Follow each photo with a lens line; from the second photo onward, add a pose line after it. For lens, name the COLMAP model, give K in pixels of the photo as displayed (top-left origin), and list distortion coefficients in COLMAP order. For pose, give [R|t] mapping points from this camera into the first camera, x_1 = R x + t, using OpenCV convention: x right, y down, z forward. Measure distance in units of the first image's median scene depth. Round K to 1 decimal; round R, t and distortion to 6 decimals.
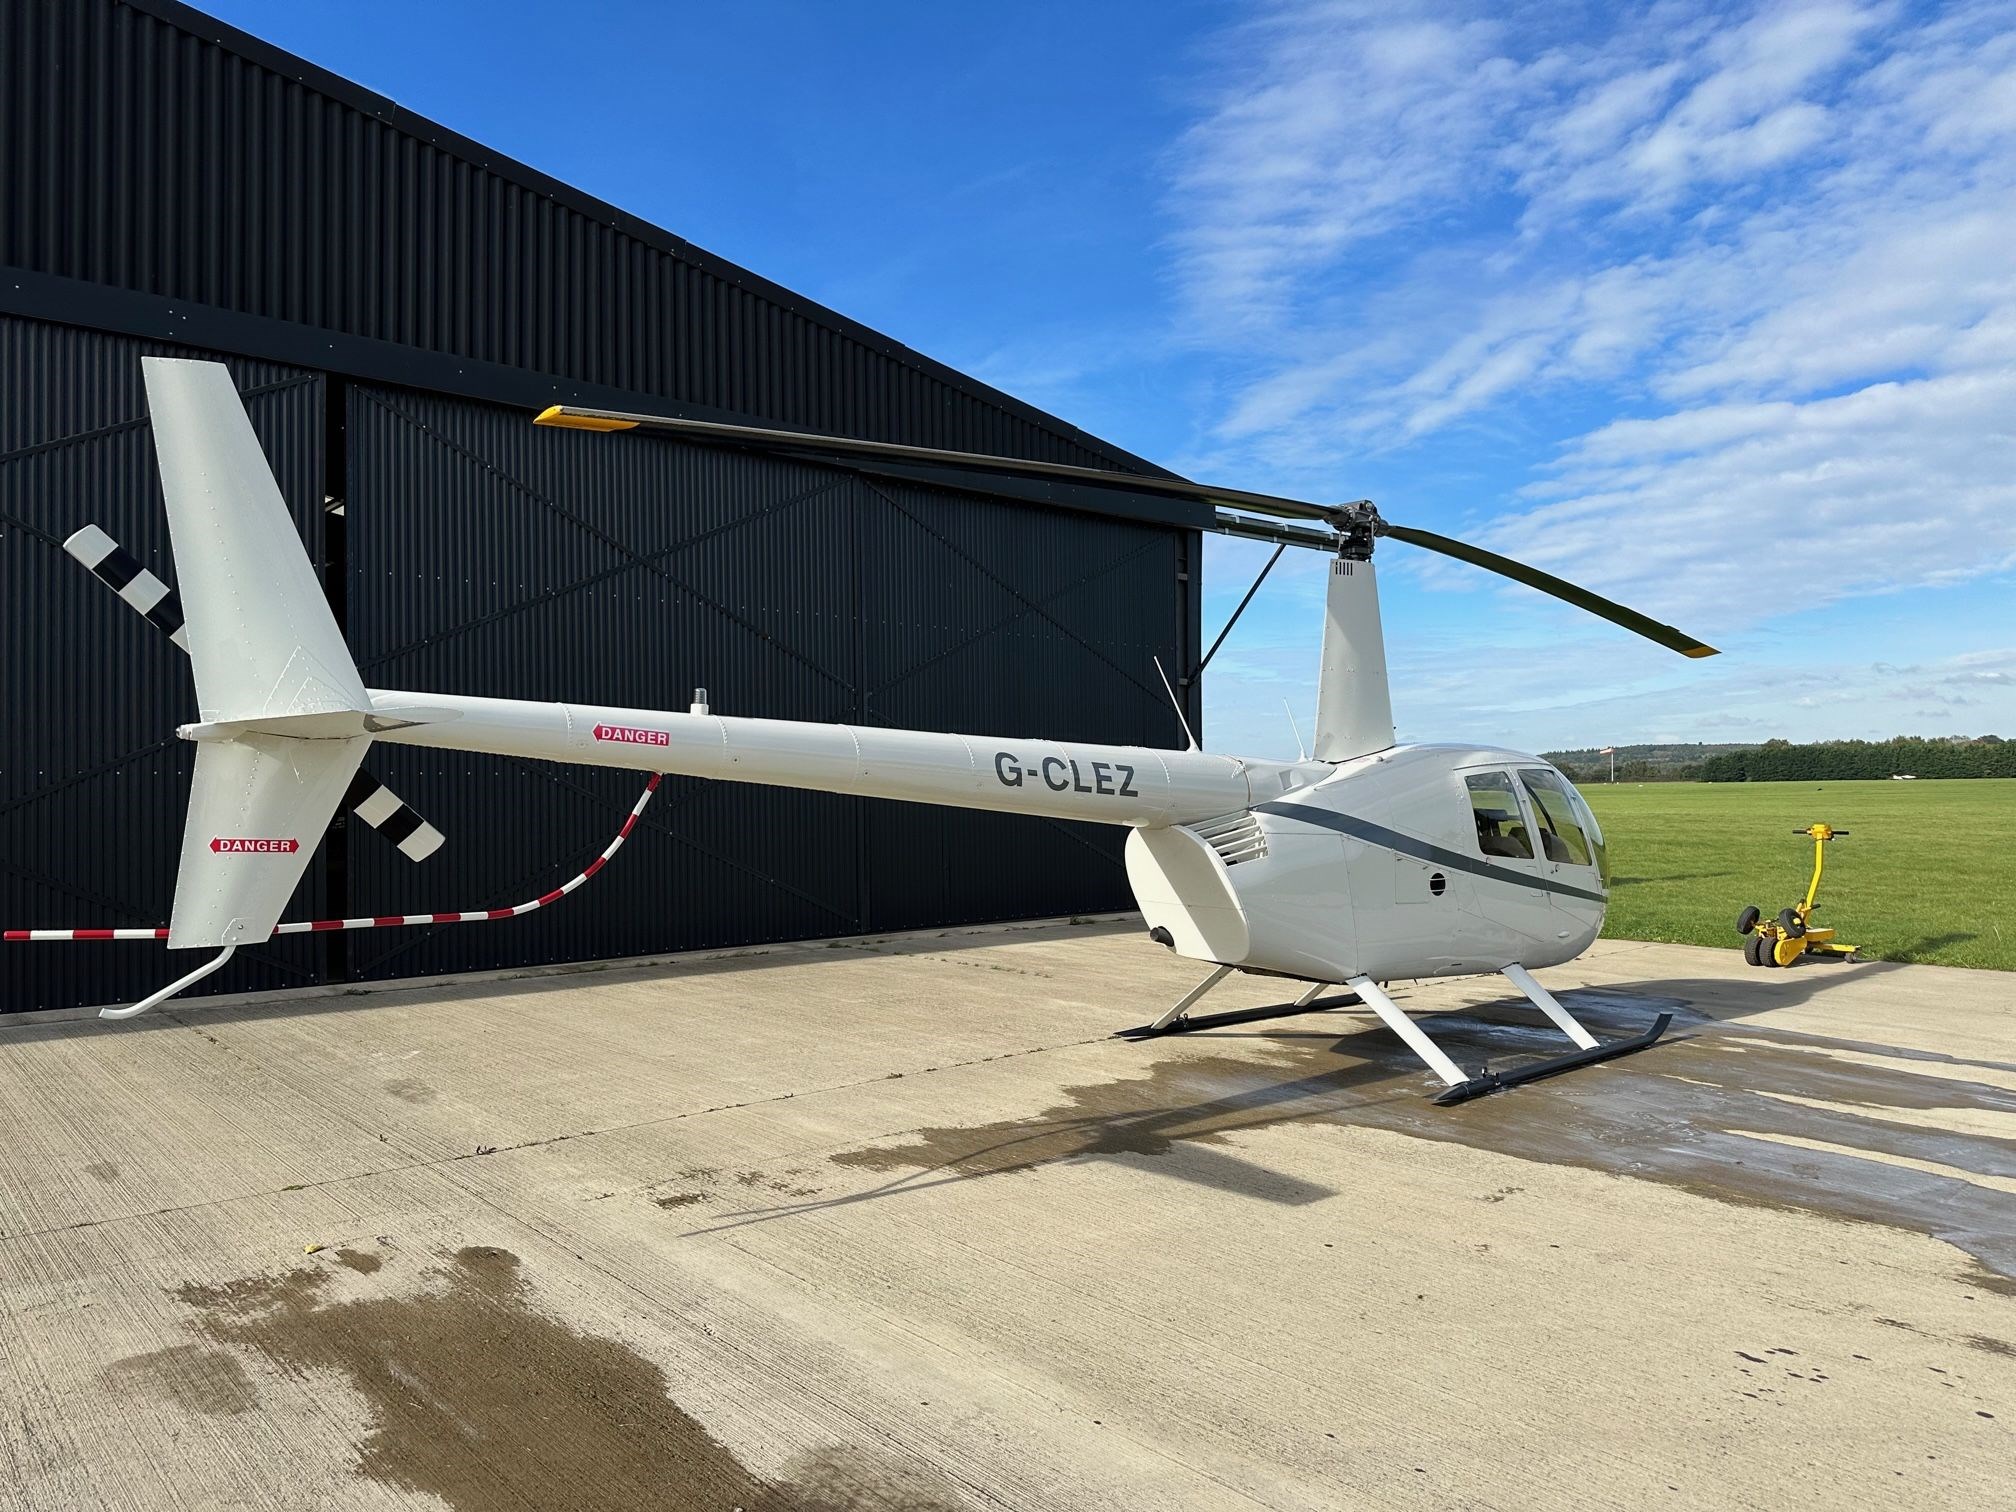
lens RADIAL K [[1417.3, 0, 1017.5], [0, 1417.3, 763.8], [0, 0, 1]] dist [0.070047, -0.083363]
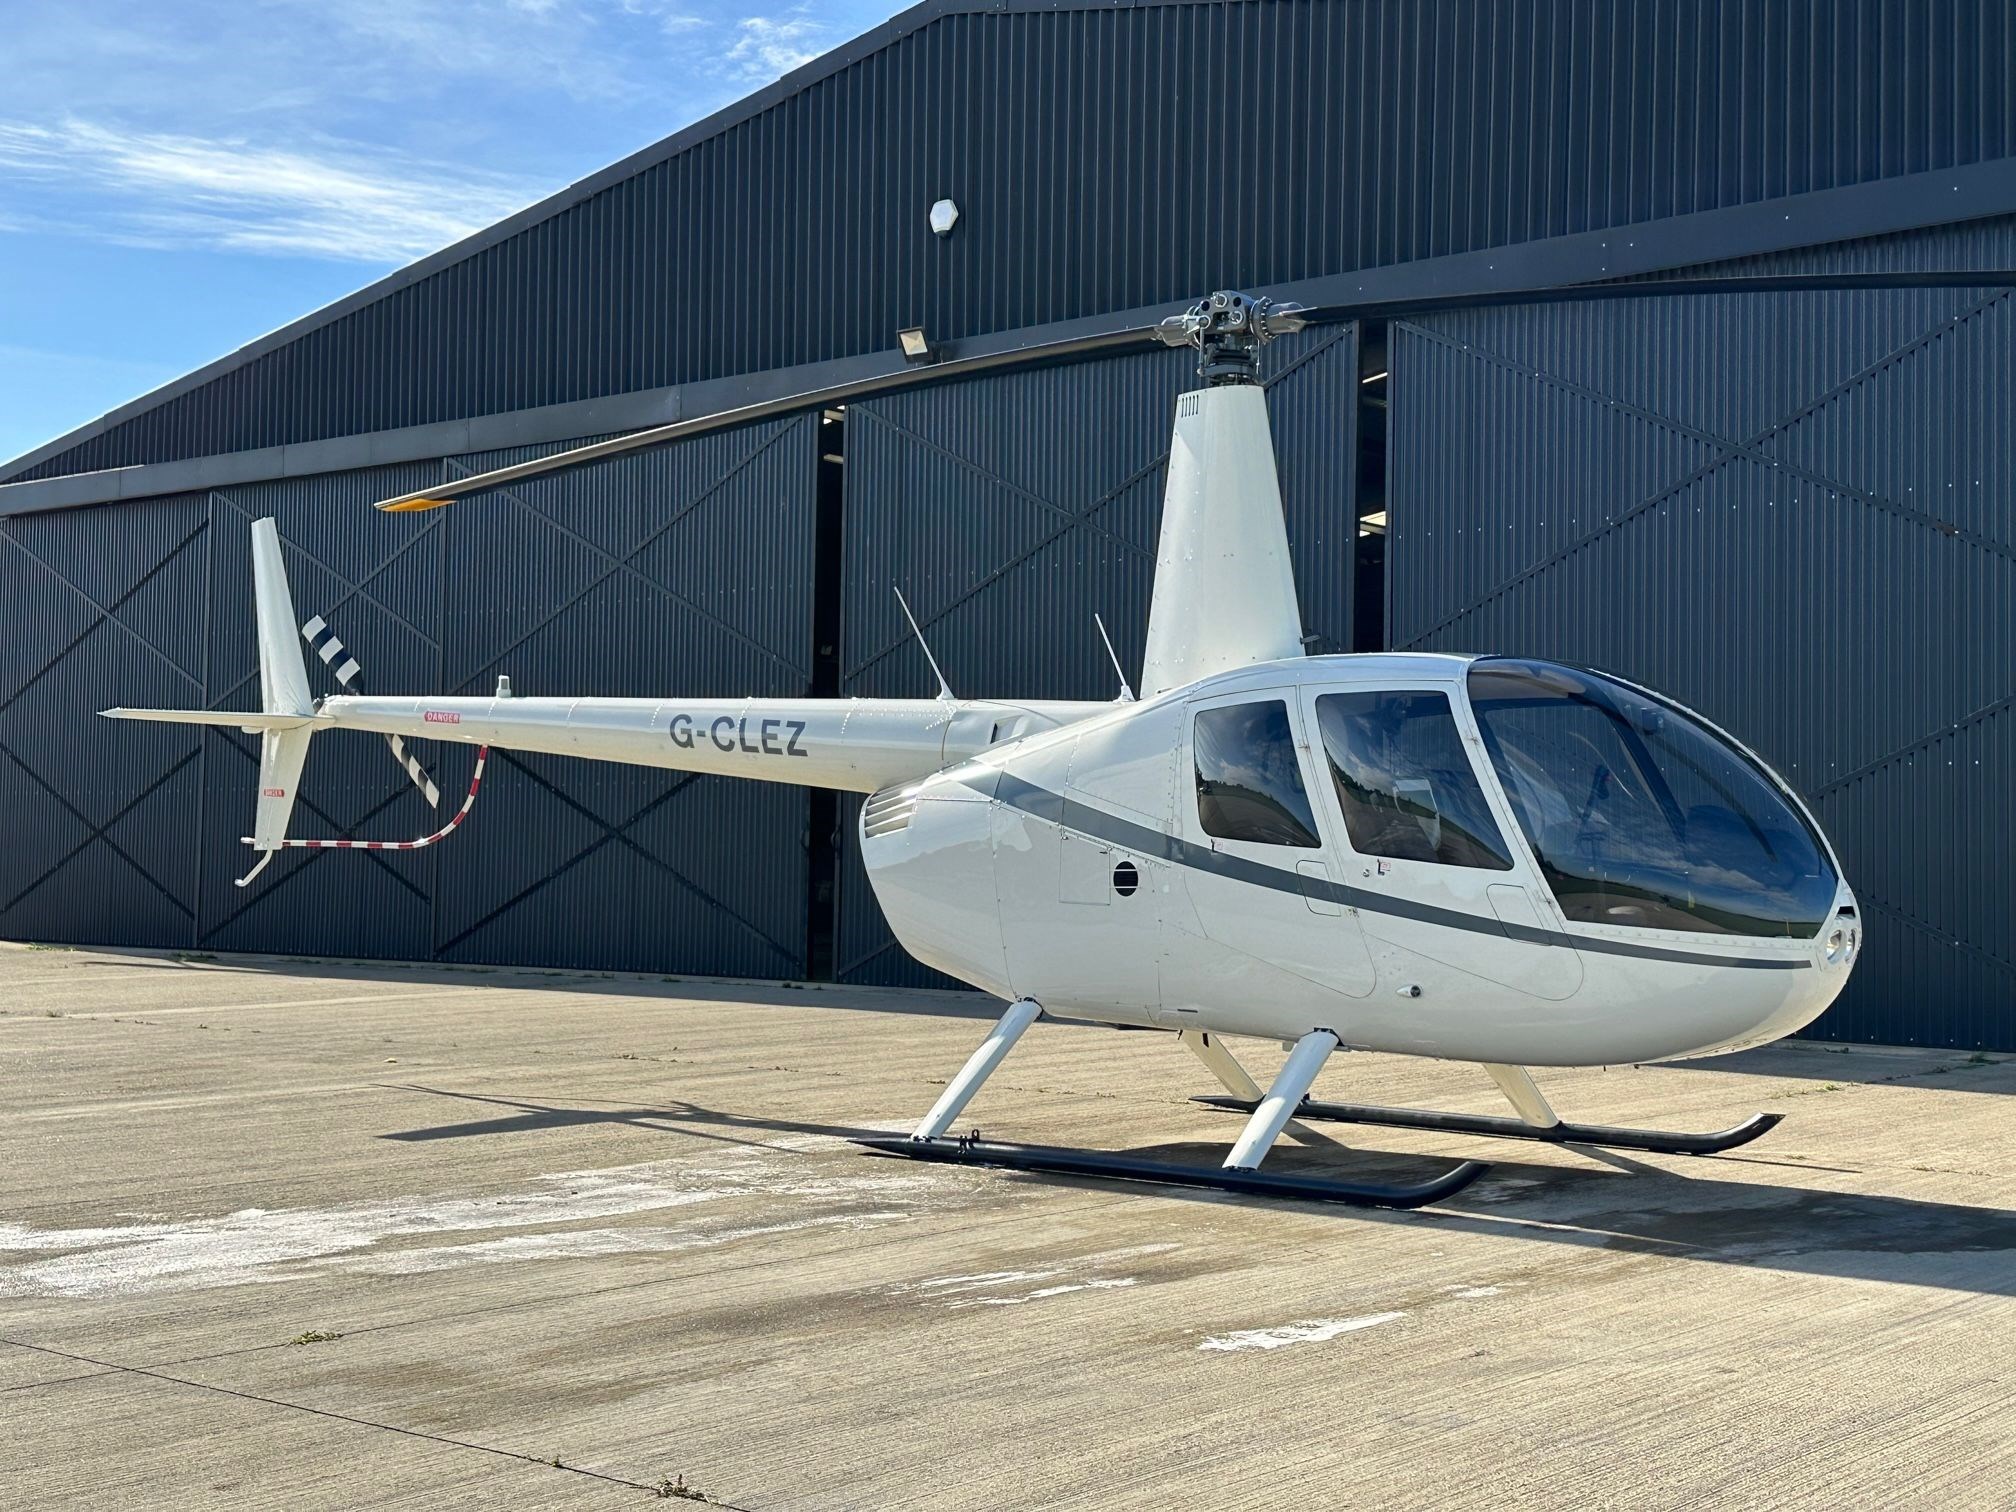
lens RADIAL K [[2560.5, 0, 1015.0], [0, 2560.5, 746.9], [0, 0, 1]] dist [0.159612, -0.051206]
pose [[0.142766, -0.037285, -0.989054, 1.773162], [0.007403, 0.999302, -0.036602, 0.080979], [0.989729, -0.002097, 0.142942, 0.947714]]
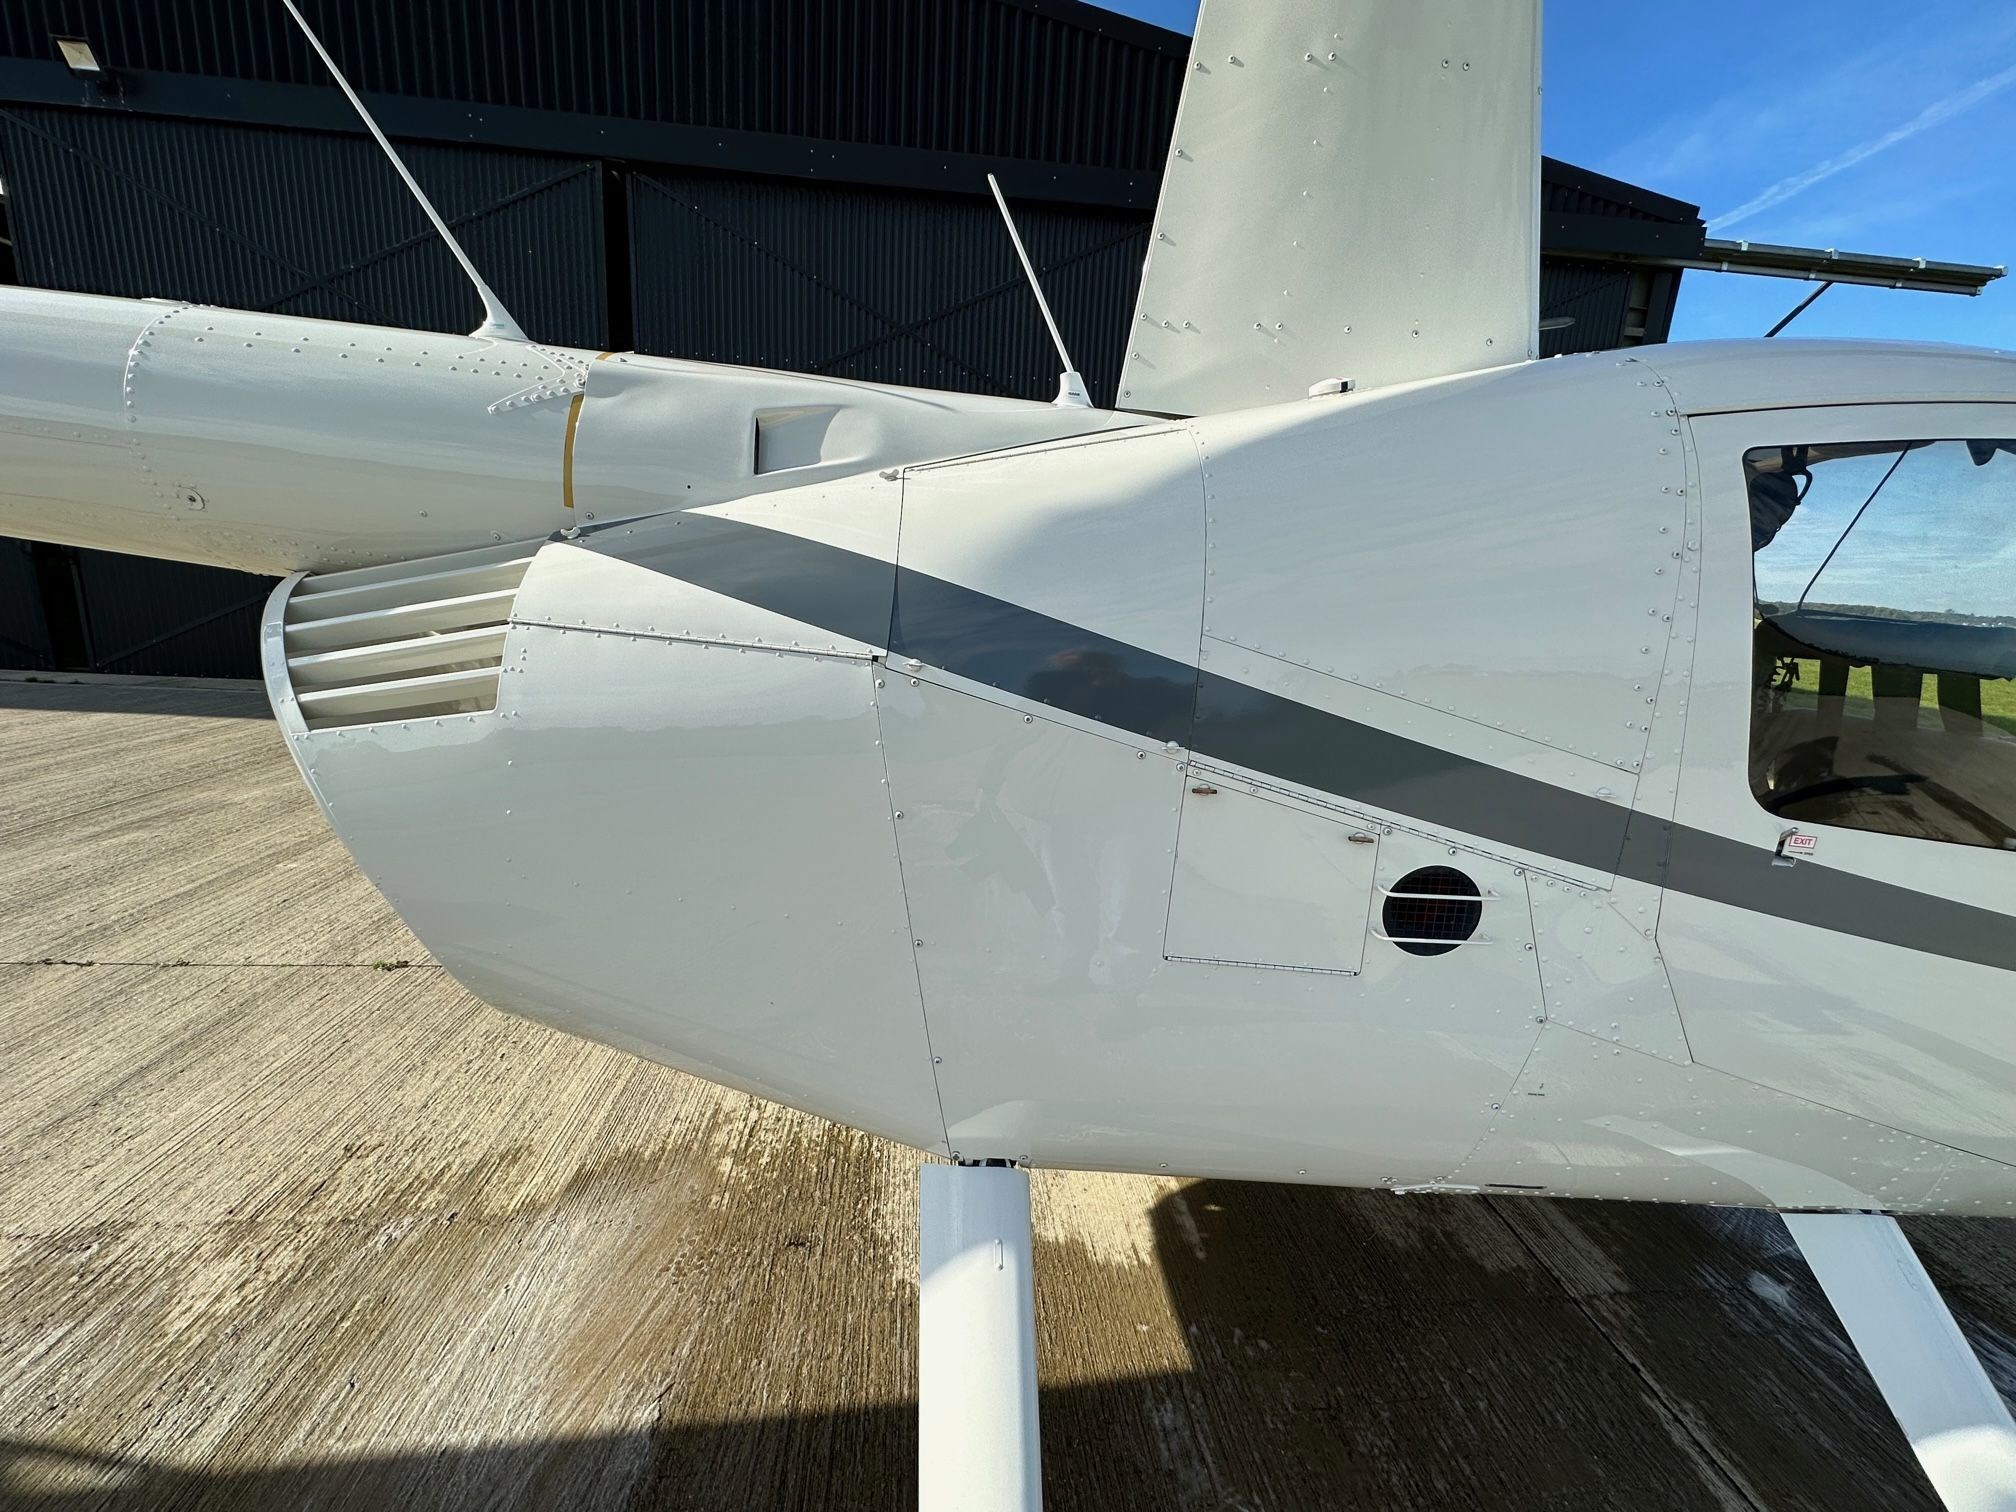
lens RADIAL K [[805.4, 0, 1008.0], [0, 805.4, 756.0], [0, 0, 1]] dist [-0.002300, 0.000373]
pose [[0.799097, 0.176547, -0.574696, 0.377648], [-0.044920, 0.970772, 0.235761, 0.037427], [0.599522, -0.162581, 0.783671, 1.039765]]
